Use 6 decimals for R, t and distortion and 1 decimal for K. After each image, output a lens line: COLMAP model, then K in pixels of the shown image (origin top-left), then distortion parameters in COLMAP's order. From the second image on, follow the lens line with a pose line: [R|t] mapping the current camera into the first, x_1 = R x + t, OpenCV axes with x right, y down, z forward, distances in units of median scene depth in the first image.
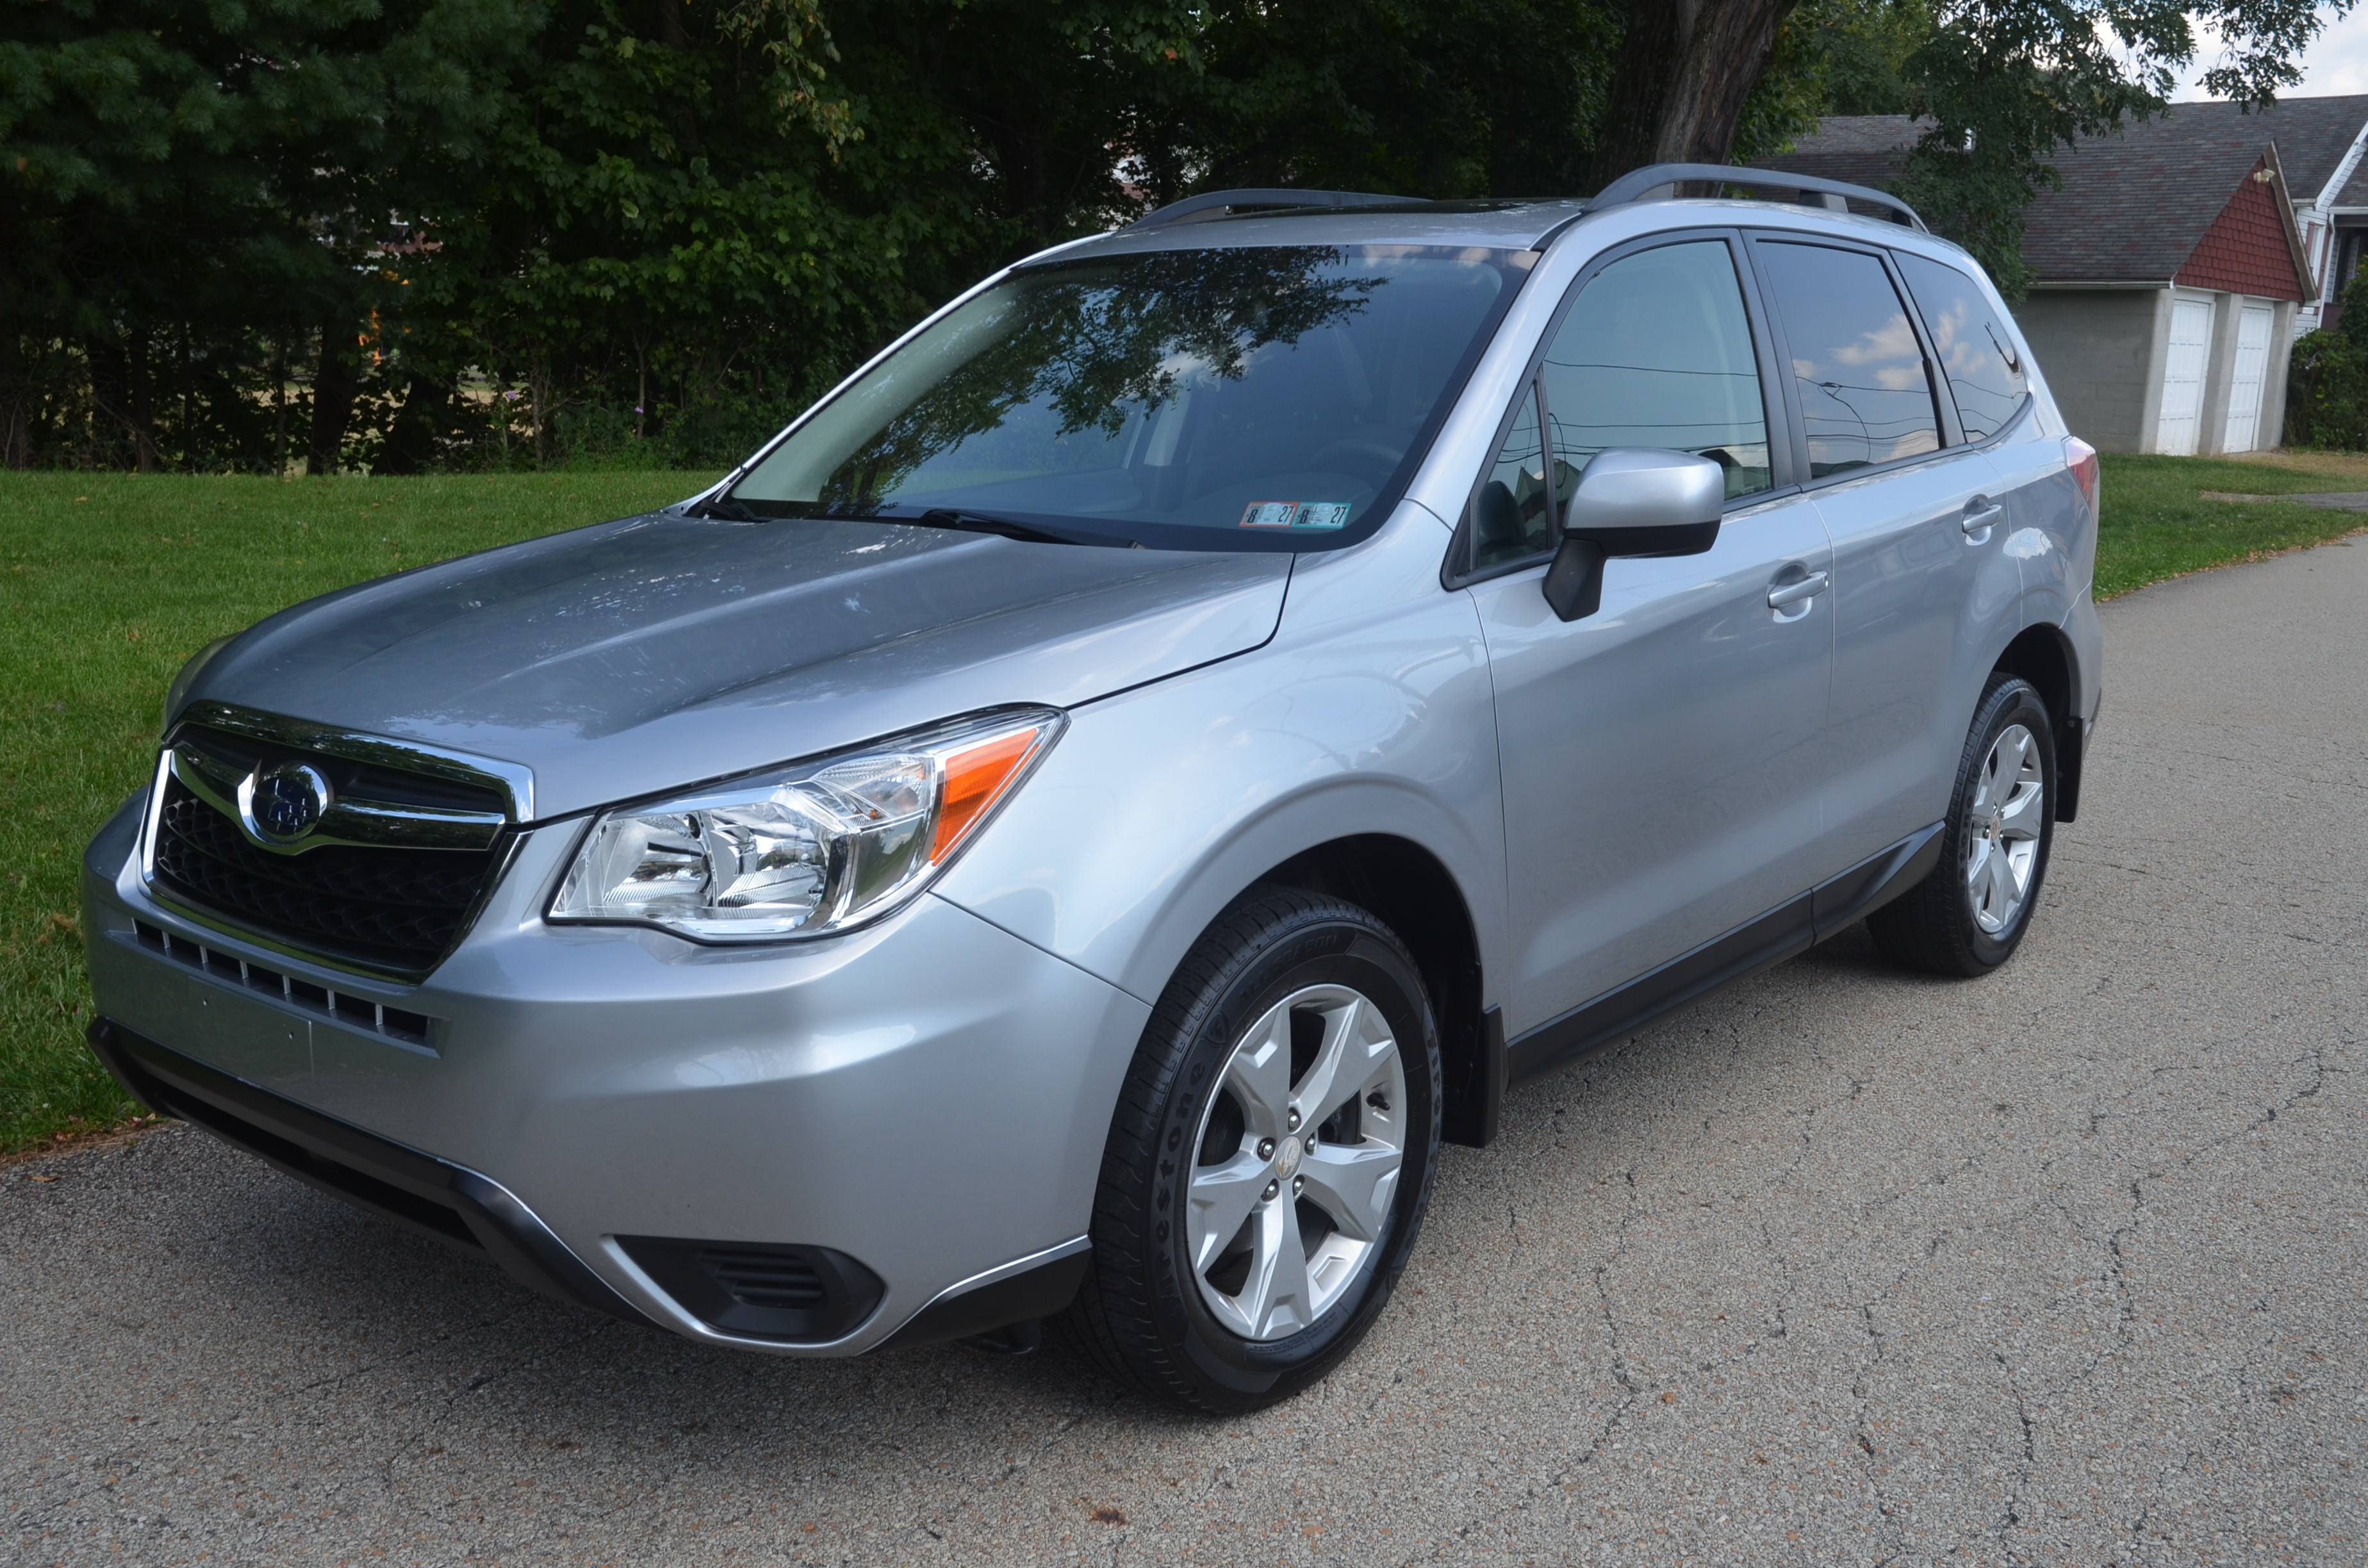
lens RADIAL K [[2128.9, 0, 1177.4], [0, 2128.9, 774.3], [0, 0, 1]] dist [-0.013706, 0.014562]
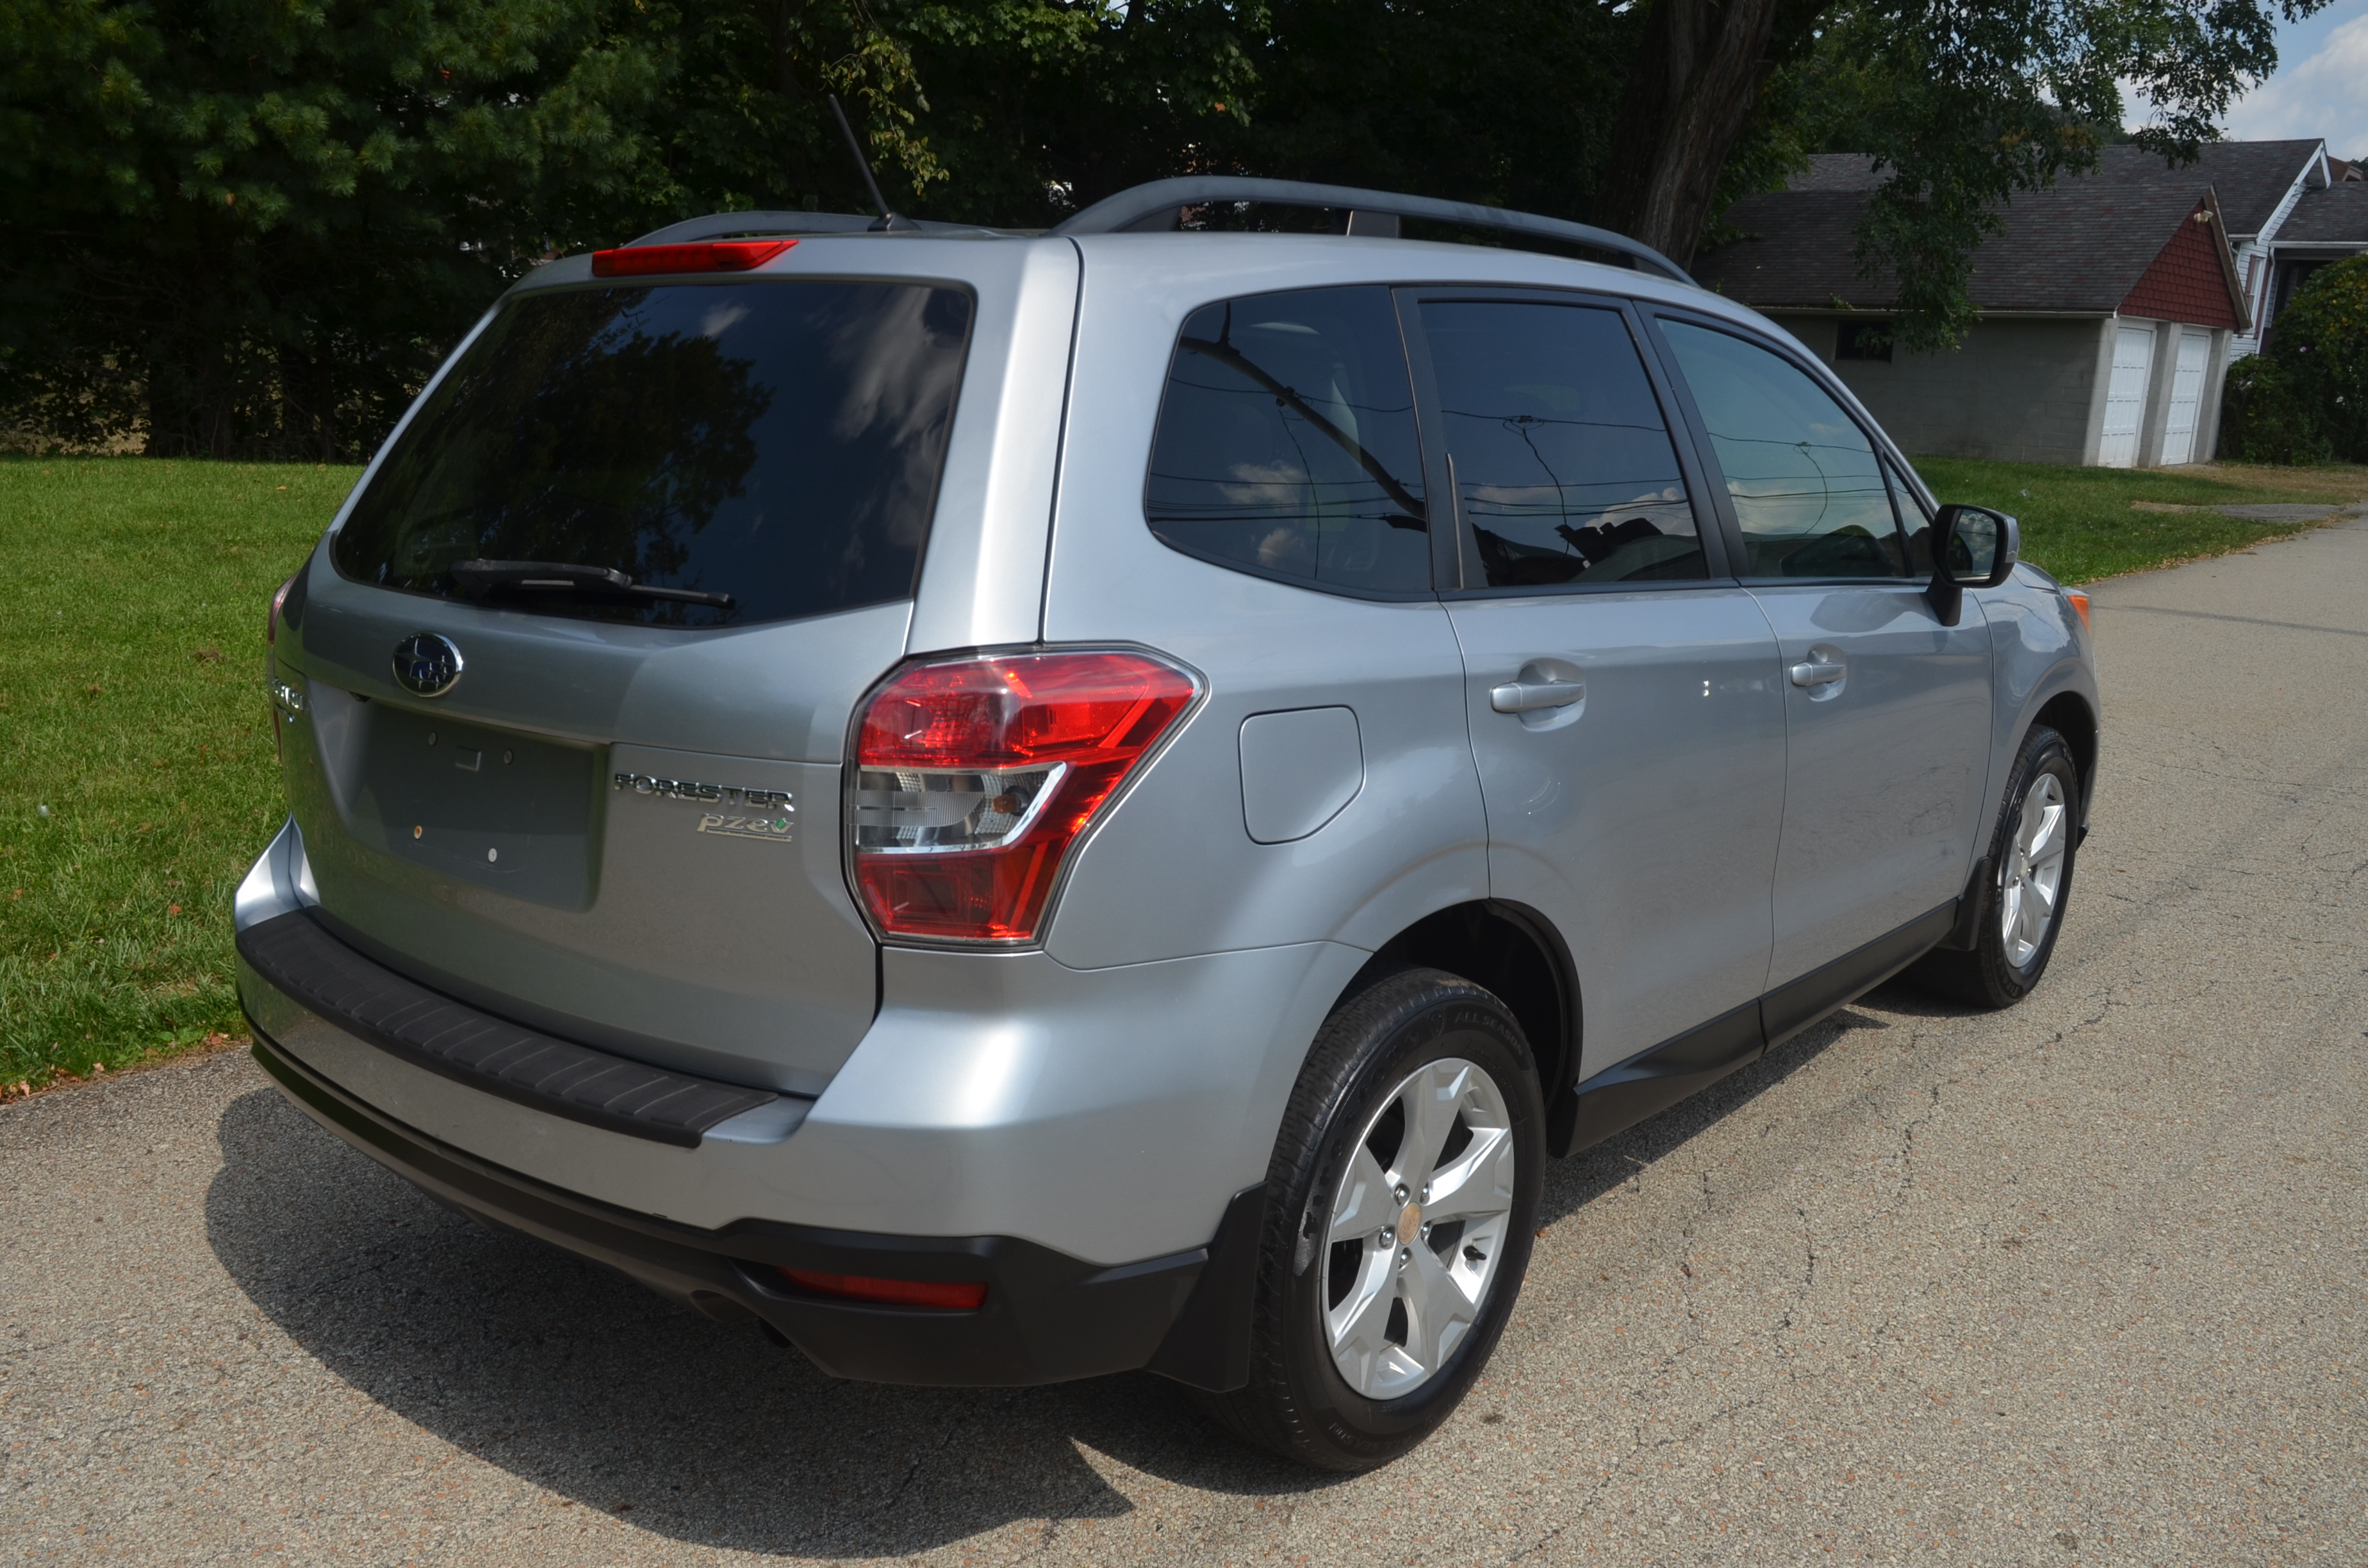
lens RADIAL K [[1896.1, 0, 1179.5], [0, 1896.1, 794.2], [0, 0, 1]] dist [-0.013396, 0.031057]
pose [[0.999573, 0.018079, -0.022957, 0.005382], [-0.017343, 0.999342, 0.031852, -0.002526], [0.023518, -0.031440, 0.999229, -0.033084]]
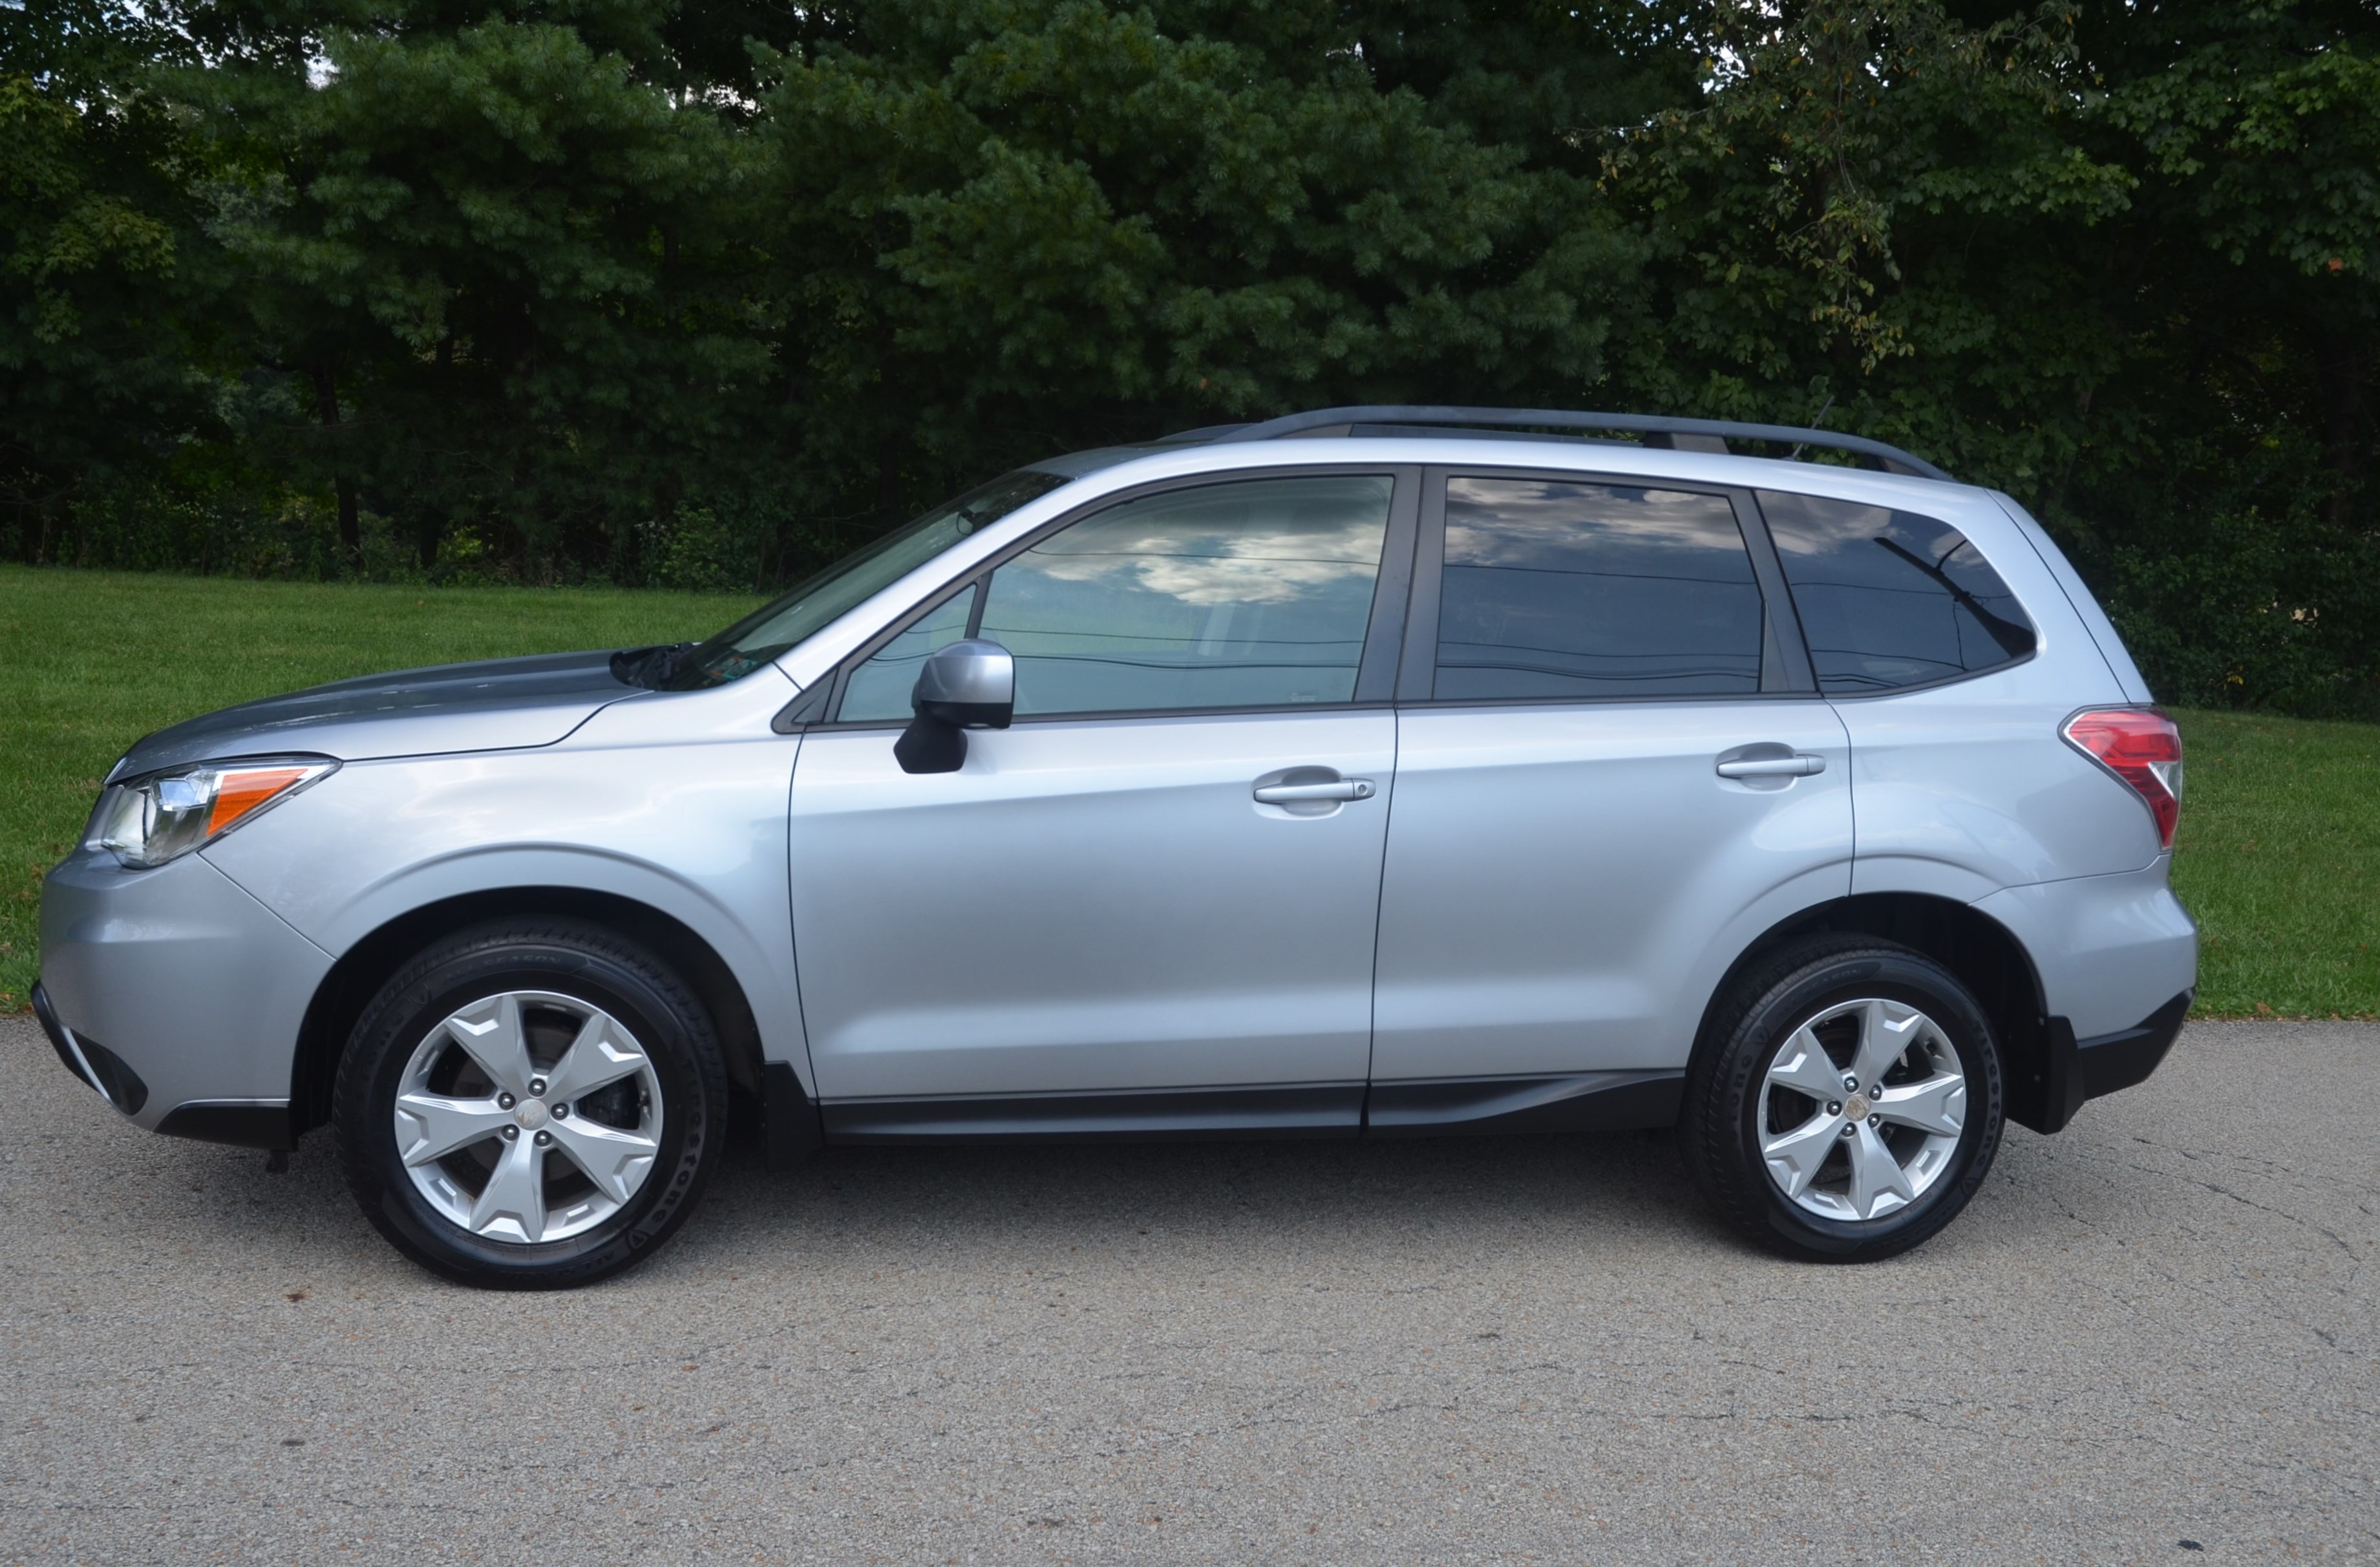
lens RADIAL K [[2140.1, 0, 1229.2], [0, 2140.1, 800.3], [0, 0, 1]] dist [-0.013706, 0.014562]
pose [[0.785021, 0.118792, -0.607972, 0.238695], [-0.168493, 0.985385, -0.025025, -0.012321], [0.596114, 0.122085, 0.793564, 0.026833]]
